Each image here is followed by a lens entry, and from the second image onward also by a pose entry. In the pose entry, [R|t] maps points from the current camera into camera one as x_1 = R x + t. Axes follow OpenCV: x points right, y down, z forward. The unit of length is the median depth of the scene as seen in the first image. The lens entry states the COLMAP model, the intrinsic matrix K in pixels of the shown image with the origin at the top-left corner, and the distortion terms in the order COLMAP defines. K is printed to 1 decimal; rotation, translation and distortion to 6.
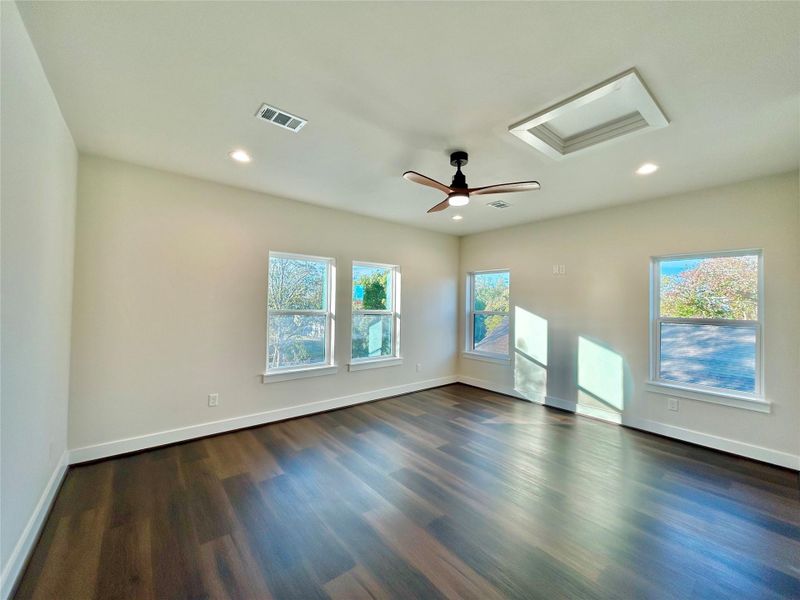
lens RADIAL K [[320.7, 0, 403.2], [0, 320.7, 296.4], [0, 0, 1]] dist [0.000025, -0.001168]
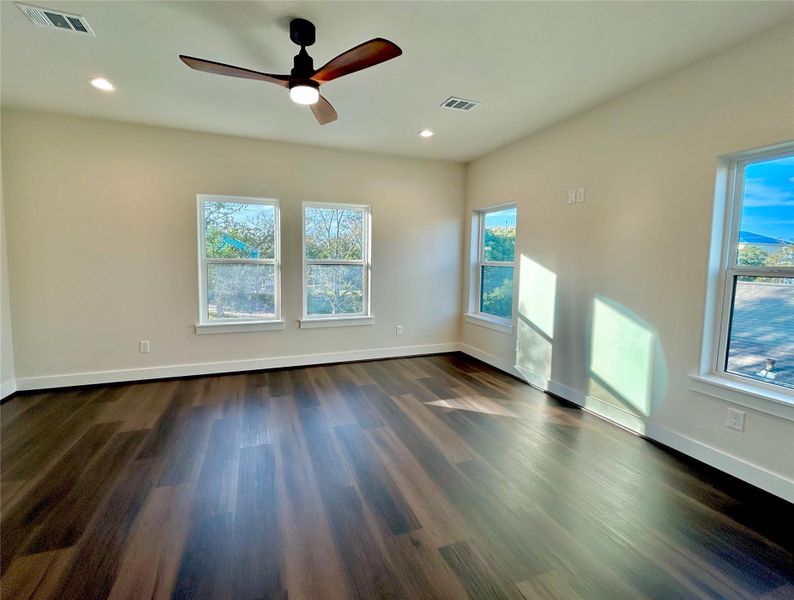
lens RADIAL K [[348.5, 0, 379.9], [0, 348.5, 285.6], [0, 0, 1]] dist [0.000827, -0.001065]
pose [[0.941314, 0.020524, -0.336908, 0.364854], [0.011206, 0.995699, 0.091966, 0.030078], [0.337347, -0.090345, 0.937035, 0.184563]]
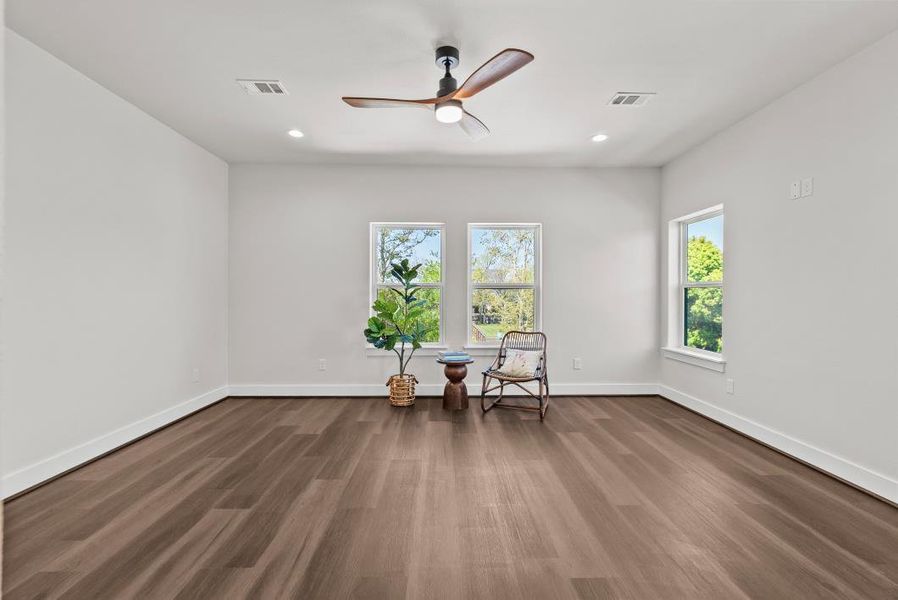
lens RADIAL K [[396.1, 0, 452.1], [0, 396.1, 300.1], [0, 0, 1]] dist [-0.010971, 0.002676]
pose [[0.787134, -0.009493, -0.616708, 0.450830], [0.027411, 0.999432, 0.019603, 0.067658], [0.616172, -0.032335, 0.786948, 0.169753]]
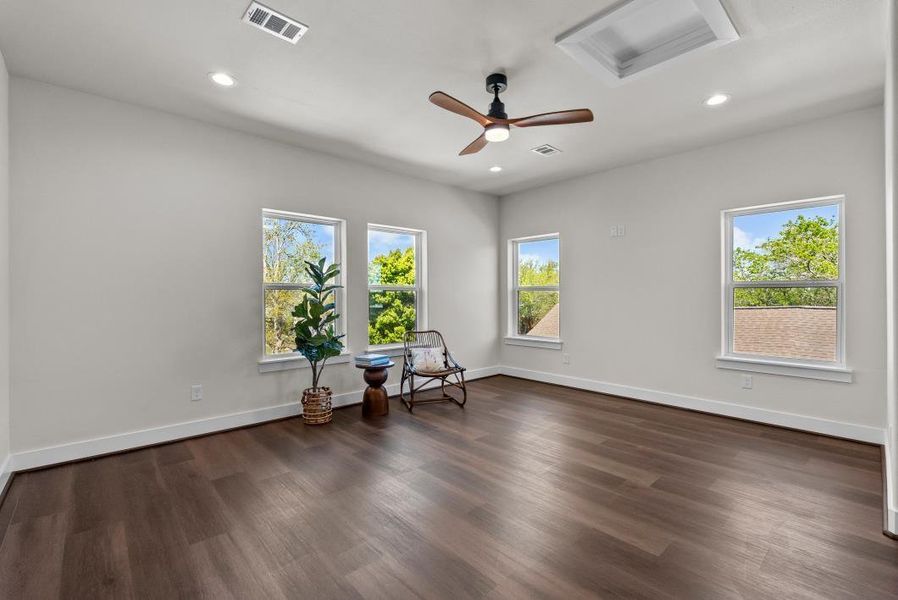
lens RADIAL K [[396.1, 0, 452.1], [0, 396.1, 297.2], [0, 0, 1]] dist [-0.010971, 0.002676]
pose [[0.998419, -0.019839, 0.052591, -0.002086], [0.018524, 0.999507, 0.025367, 0.056211], [-0.053068, -0.024353, 0.998294, -0.010052]]
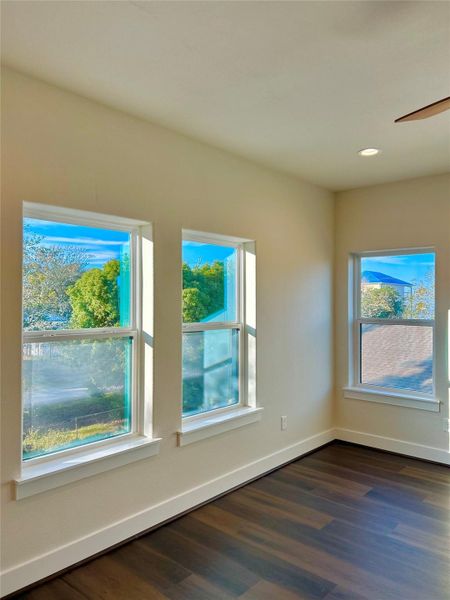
lens RADIAL K [[452.3, 0, 229.5], [0, 452.3, 296.9], [0, 0, 1]] dist [0.048001, -0.022454]
pose [[0.986676, -0.011840, 0.162265, -0.206824], [0.009273, 0.999820, 0.016566, -0.014287], [-0.162432, -0.014840, 0.986608, 0.281320]]
